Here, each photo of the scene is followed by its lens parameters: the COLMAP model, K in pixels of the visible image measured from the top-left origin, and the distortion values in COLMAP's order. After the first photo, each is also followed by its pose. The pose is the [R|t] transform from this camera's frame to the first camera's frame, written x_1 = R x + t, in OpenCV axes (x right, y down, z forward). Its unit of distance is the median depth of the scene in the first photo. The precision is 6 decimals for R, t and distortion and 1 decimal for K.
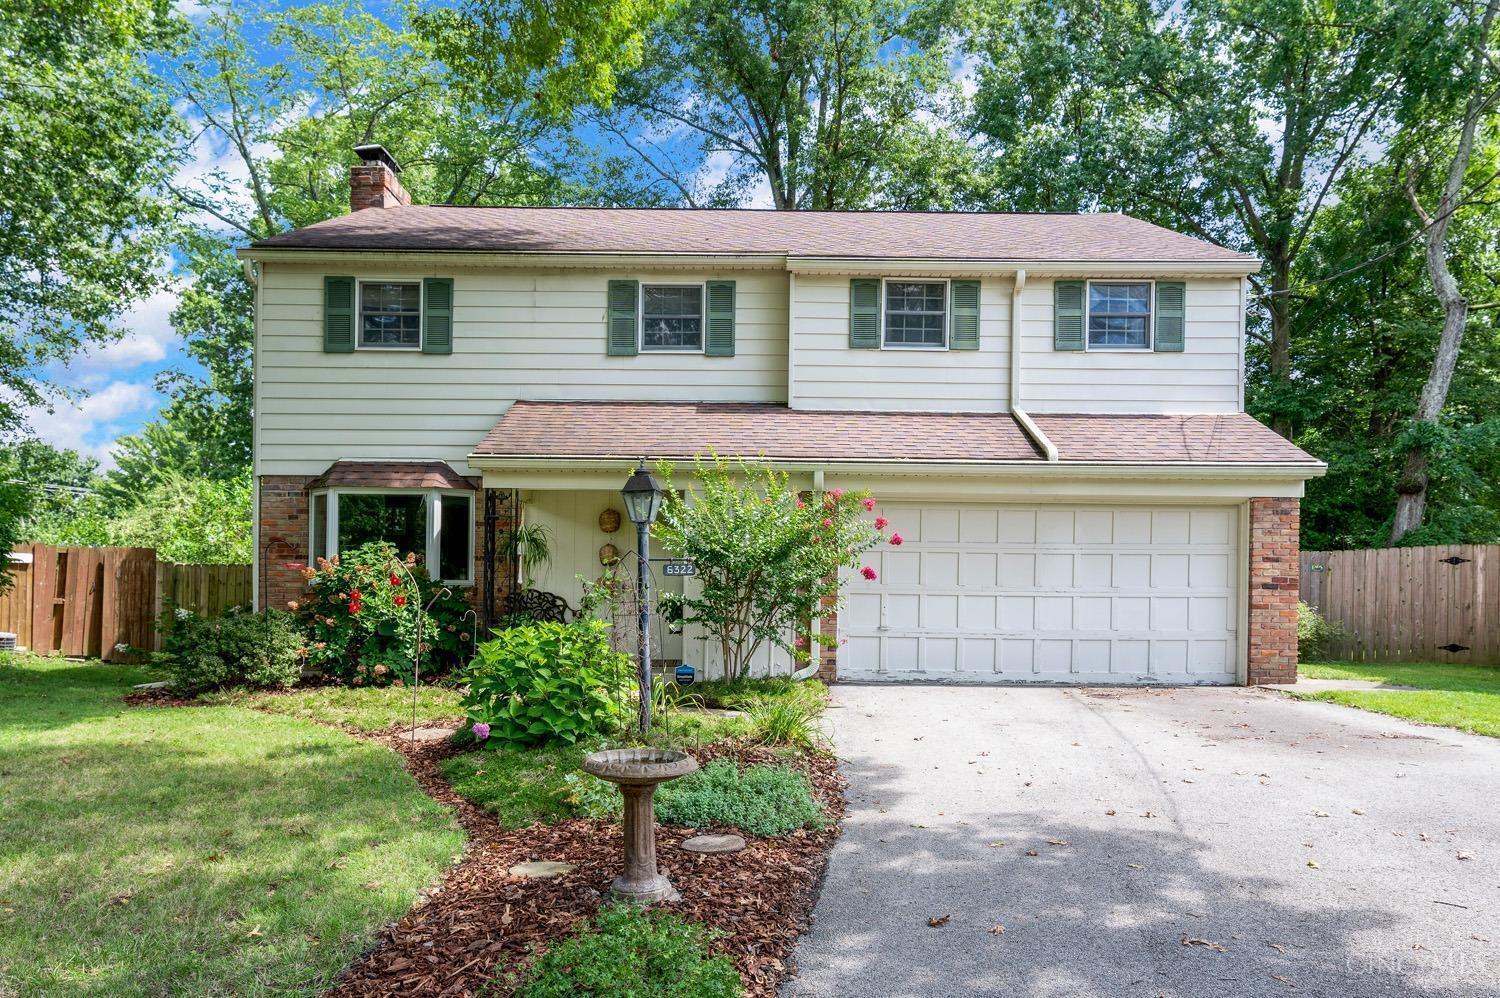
lens RADIAL K [[1435.8, 0, 750.0], [0, 1435.8, 499.0], [0, 0, 1]] dist [0.031511, 0.005549]
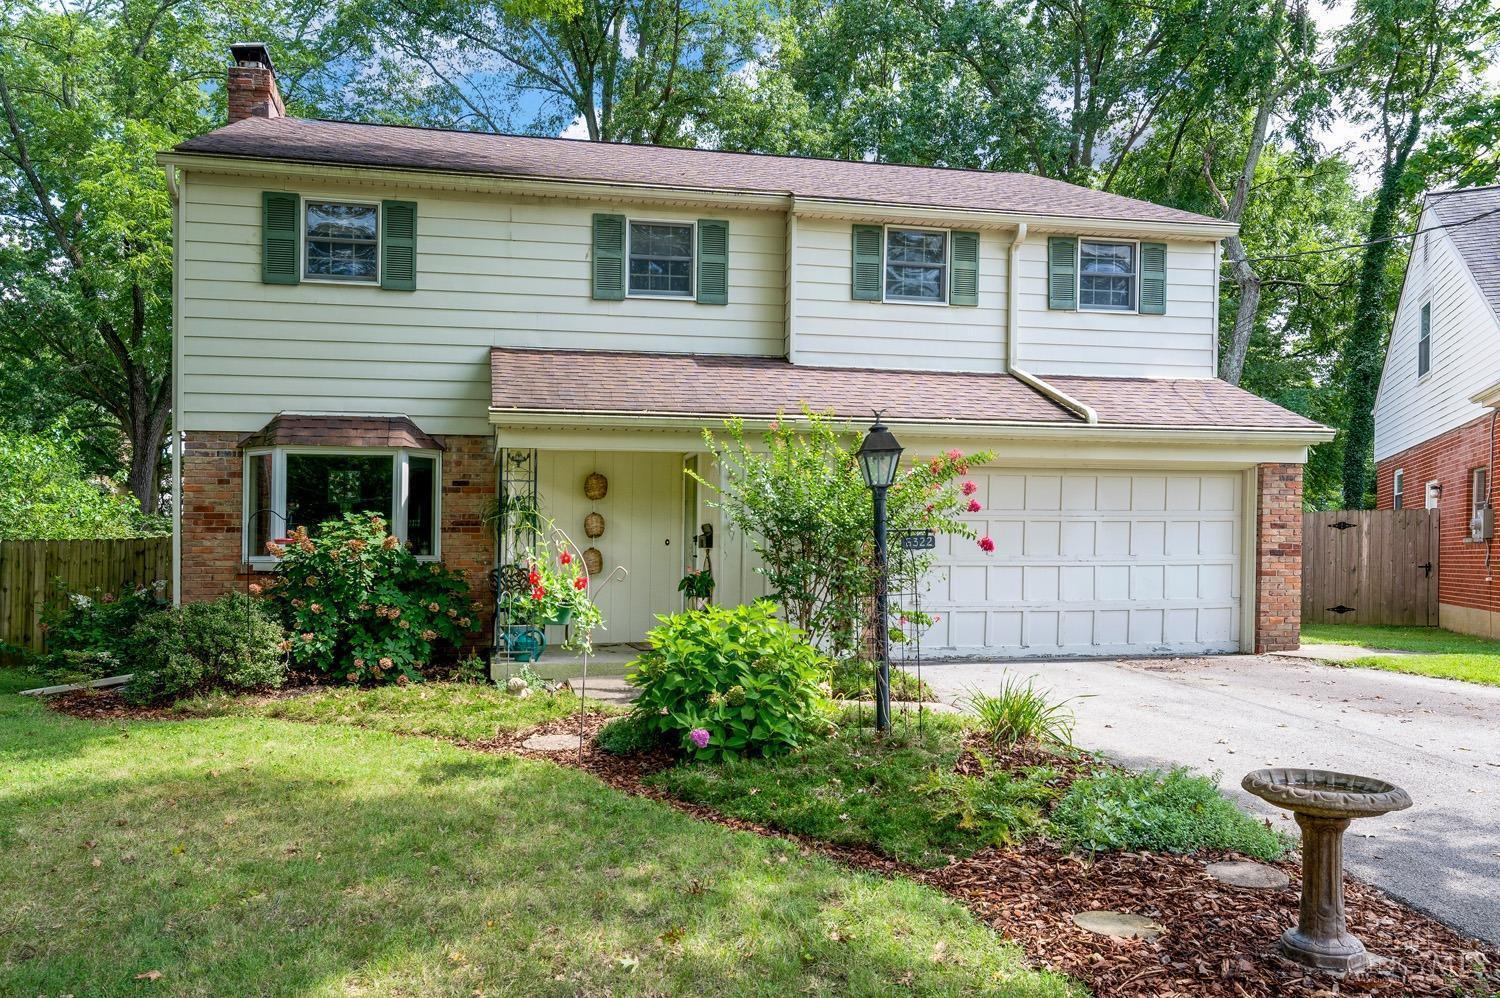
lens RADIAL K [[1435.8, 0, 750.0], [0, 1435.8, 499.0], [0, 0, 1]] dist [0.031511, 0.005549]
pose [[0.969876, -0.001454, 0.243595, -0.222468], [-0.003925, 0.999759, 0.021598, 0.003317], [-0.243568, -0.021904, 0.969637, 0.120323]]
